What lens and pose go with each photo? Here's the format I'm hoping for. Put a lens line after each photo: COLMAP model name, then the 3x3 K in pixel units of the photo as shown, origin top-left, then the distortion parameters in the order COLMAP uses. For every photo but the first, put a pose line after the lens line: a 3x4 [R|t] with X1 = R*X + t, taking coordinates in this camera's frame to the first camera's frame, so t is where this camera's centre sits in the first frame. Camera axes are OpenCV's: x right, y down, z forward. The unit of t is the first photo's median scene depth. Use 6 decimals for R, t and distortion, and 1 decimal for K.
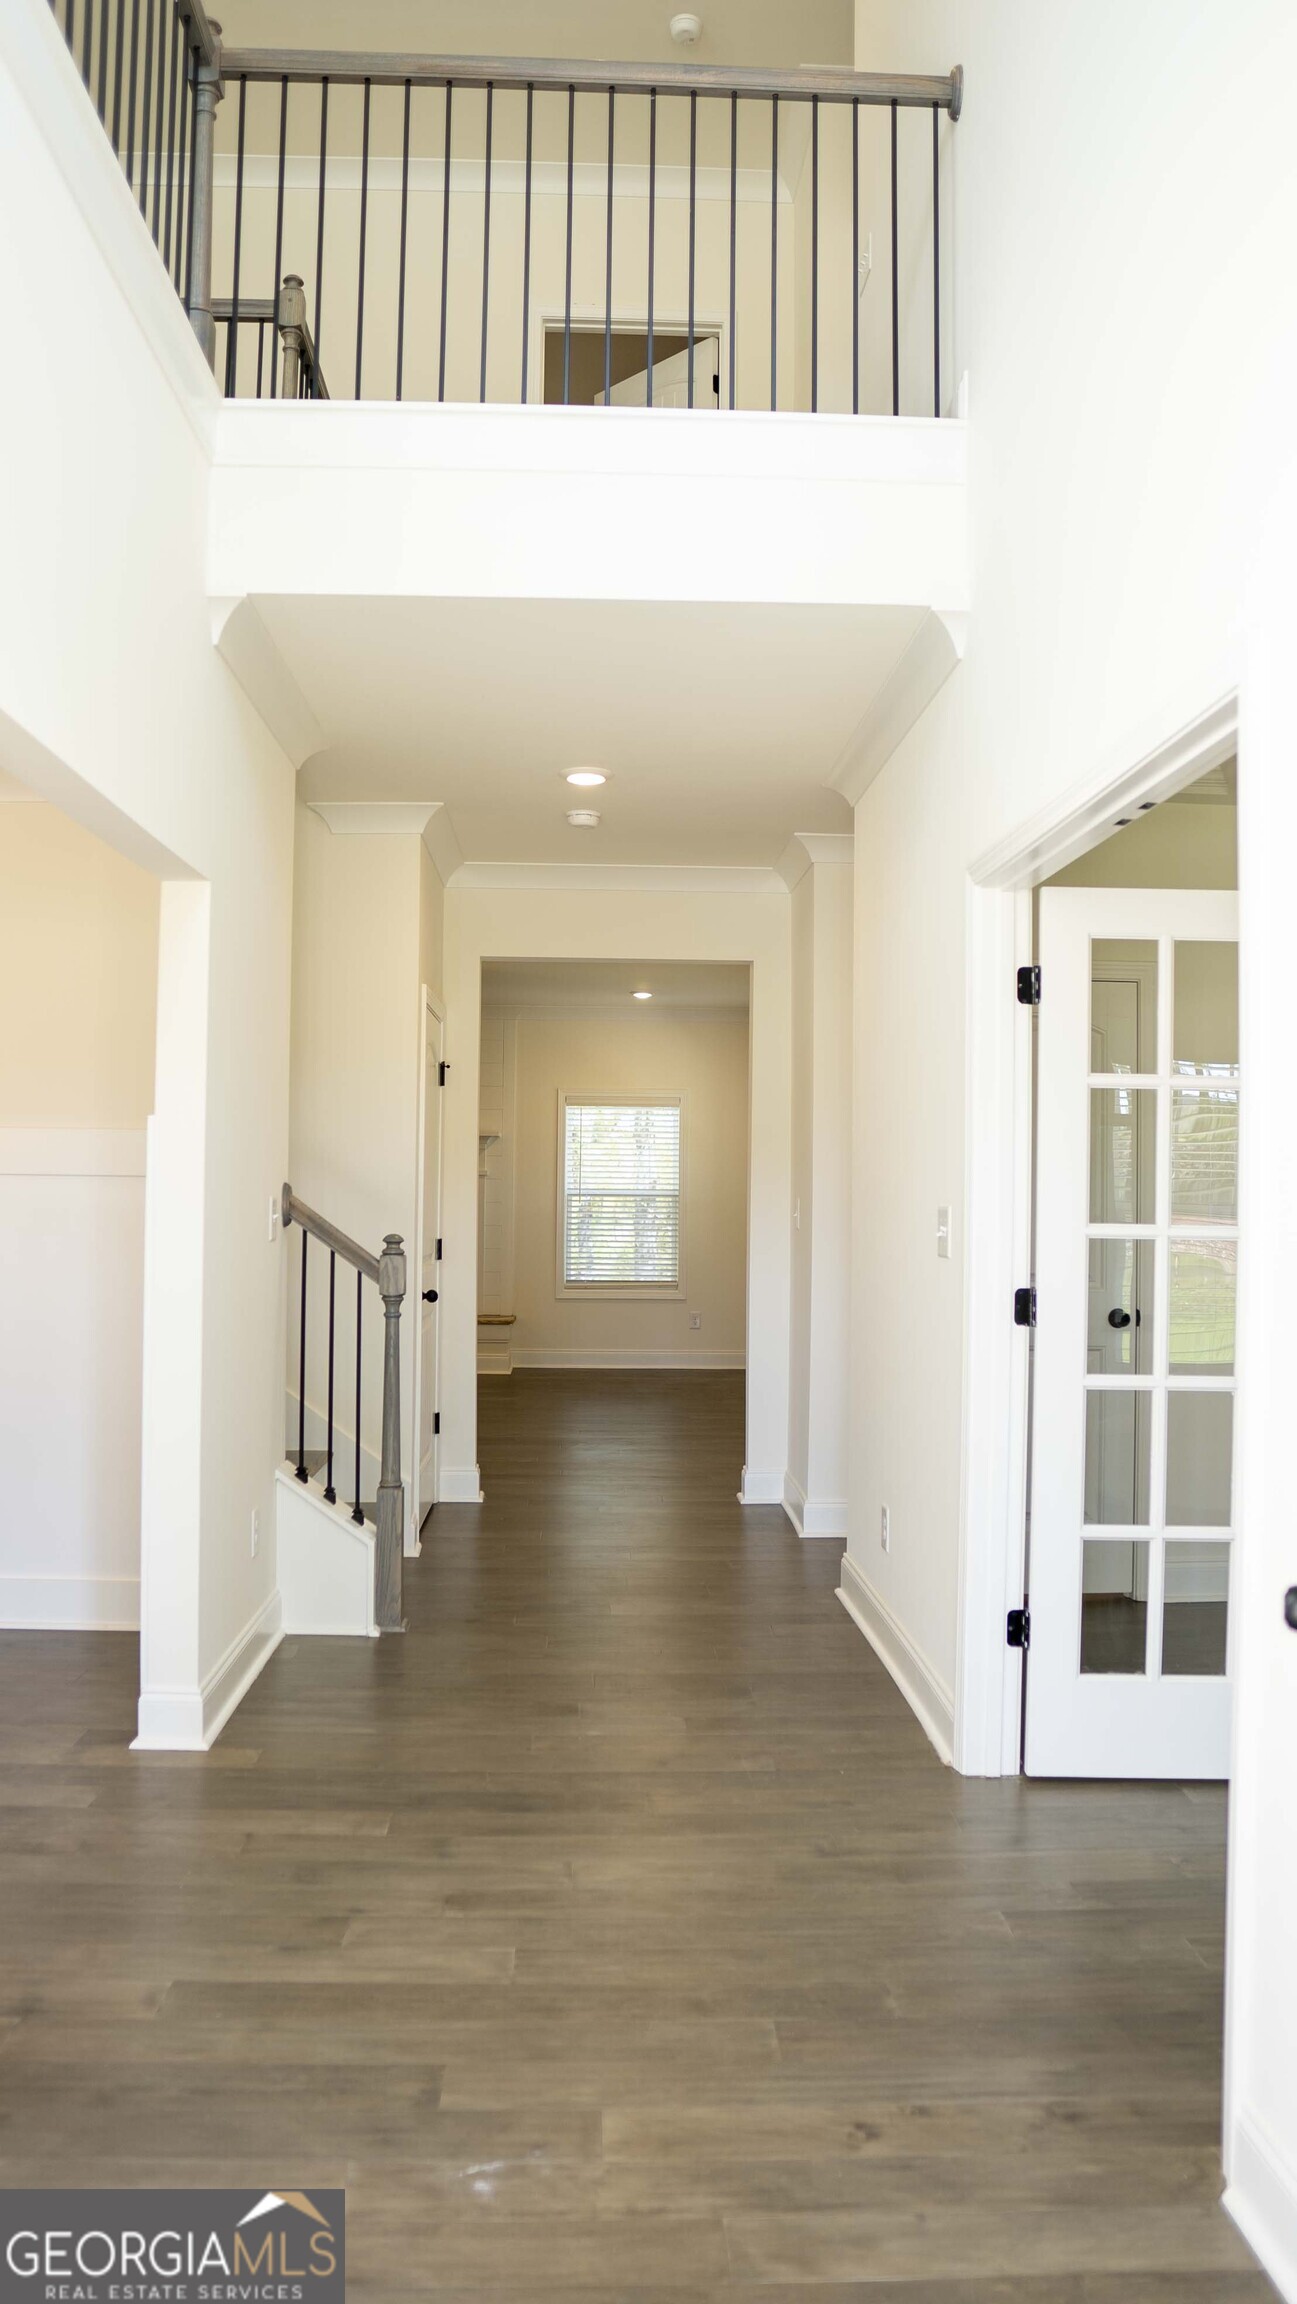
lens RADIAL K [[1596.9, 0, 649.9], [0, 1596.9, 1167.2], [0, 0, 1]] dist [-0.085664, 0.051368]
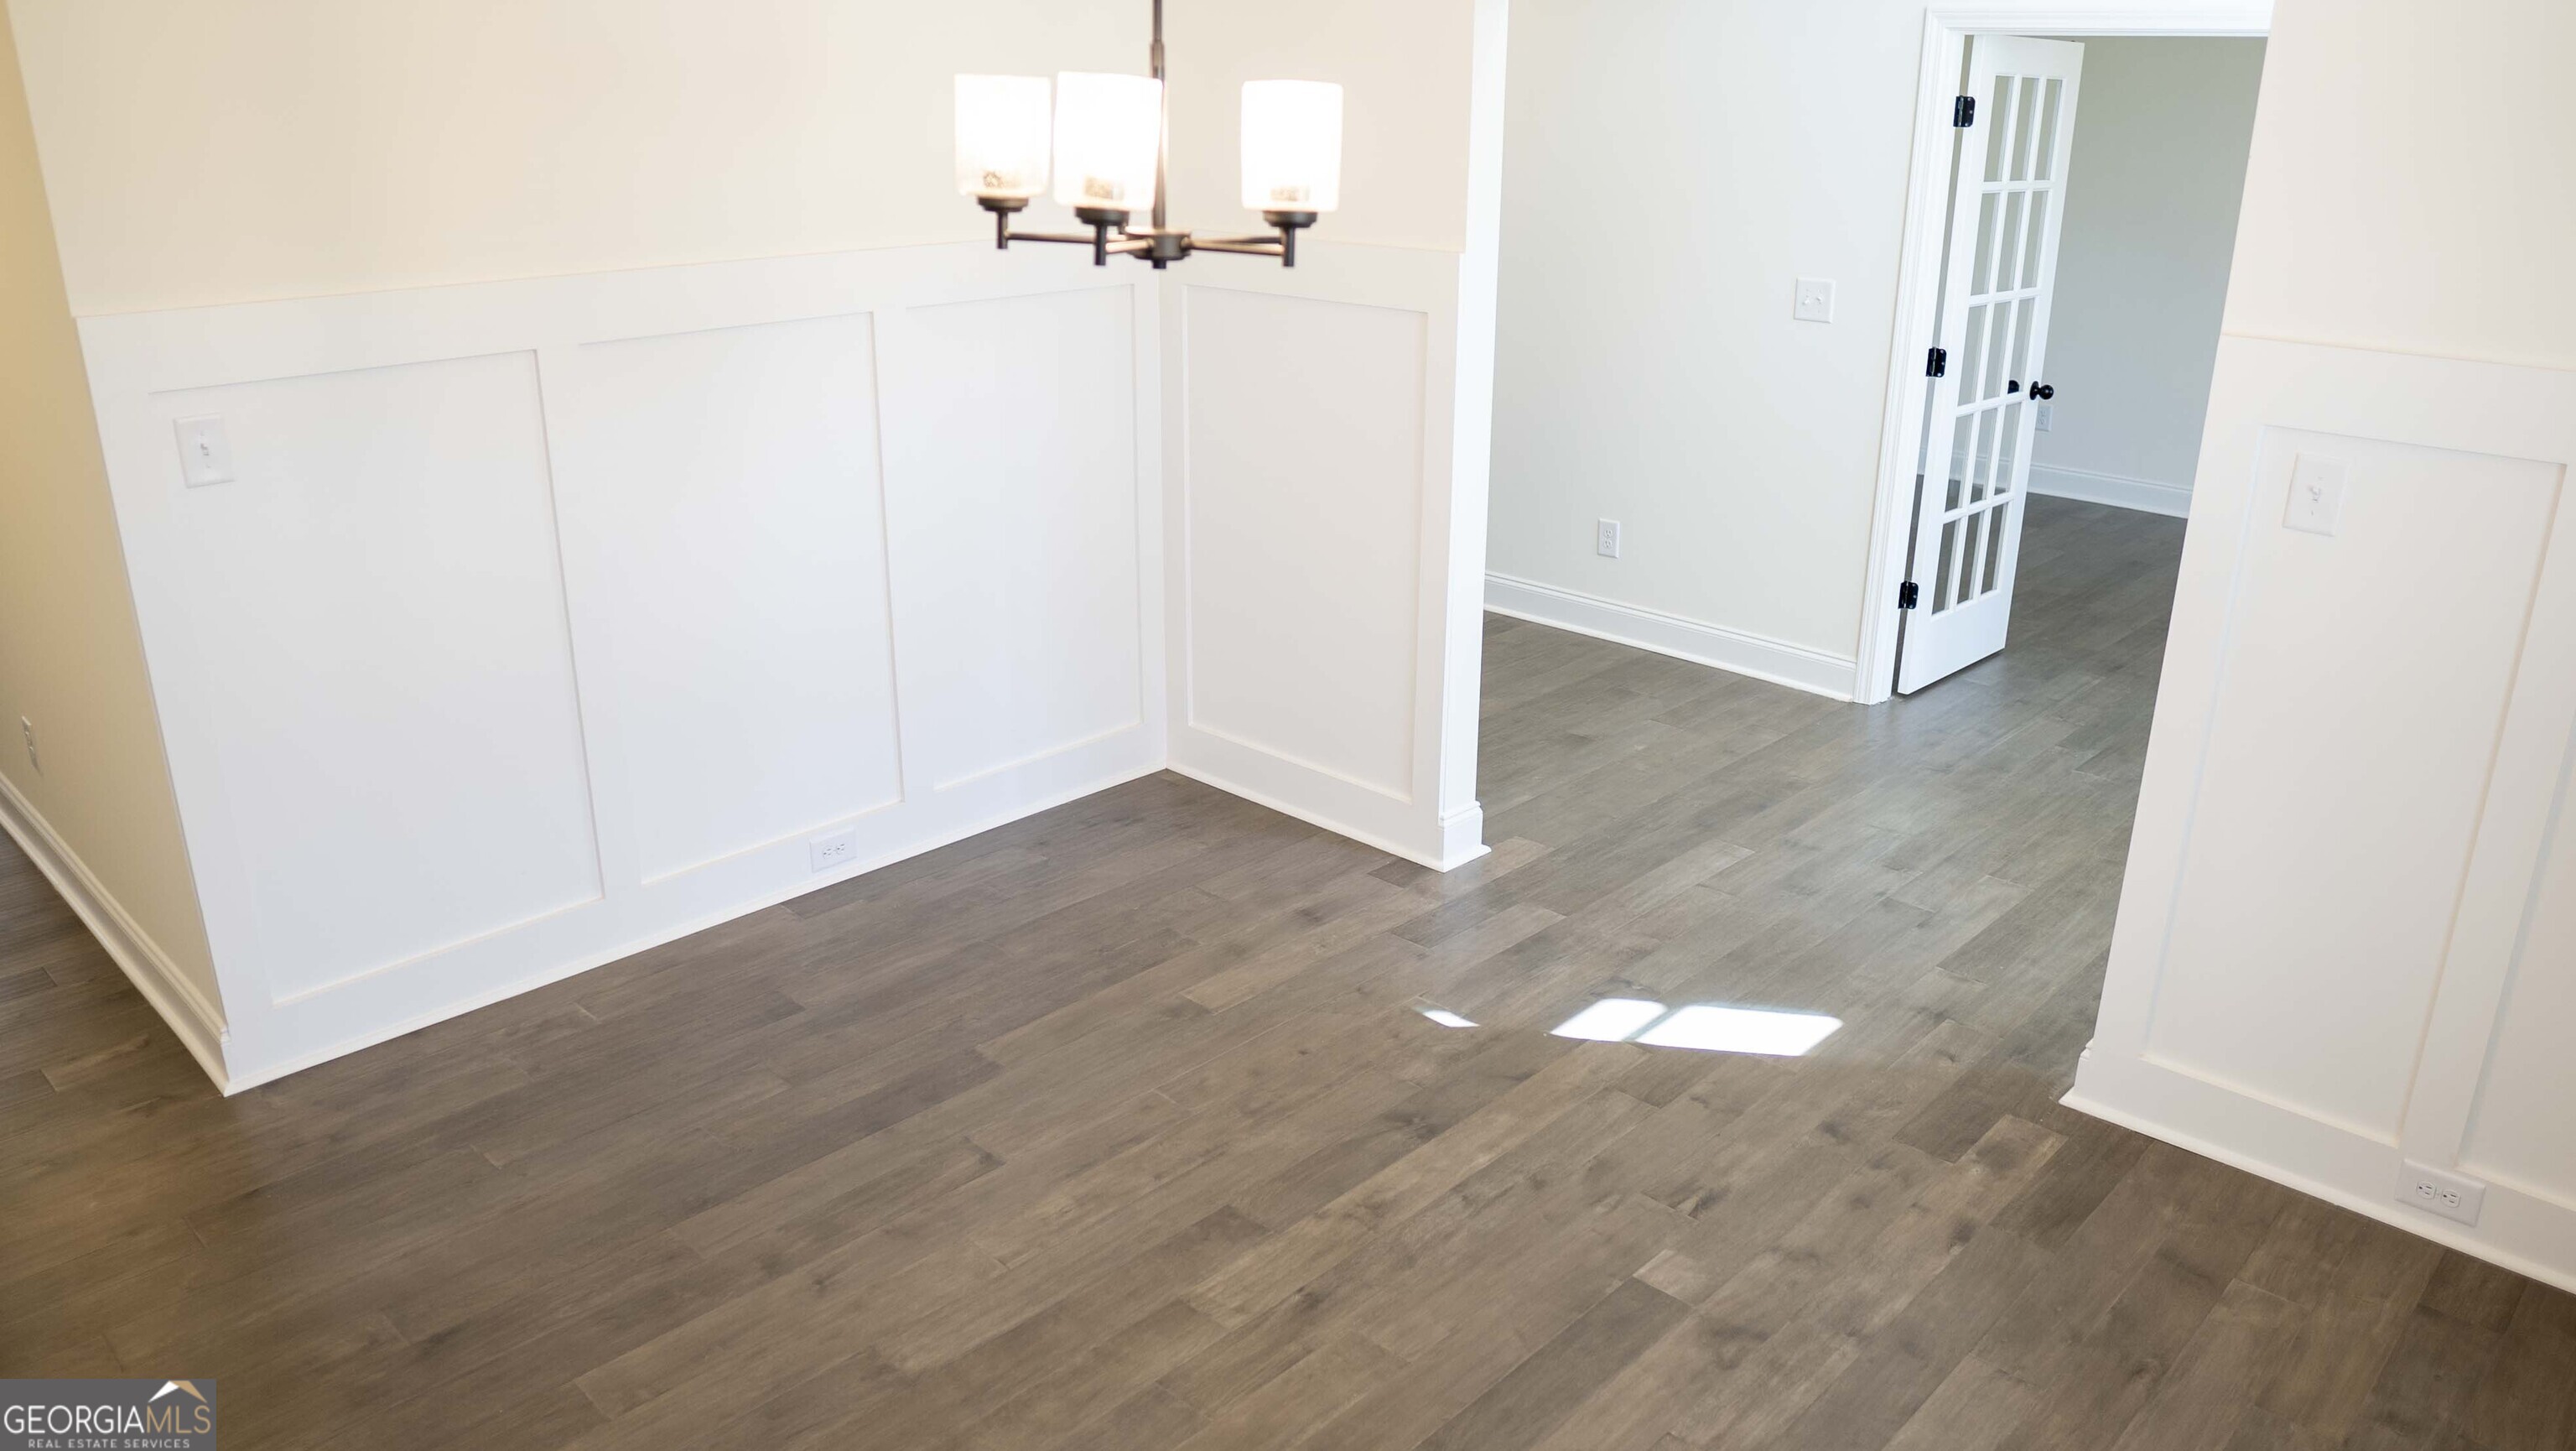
lens RADIAL K [[1785.6, 0, 1285.2], [0, 1785.6, 712.0], [0, 0, 1]] dist [-0.085664, 0.051368]
pose [[0.707983, -0.235494, 0.665810, -1.324476], [-0.017704, 0.936552, 0.350081, -0.160210], [-0.706008, -0.259639, 0.658893, 0.364613]]
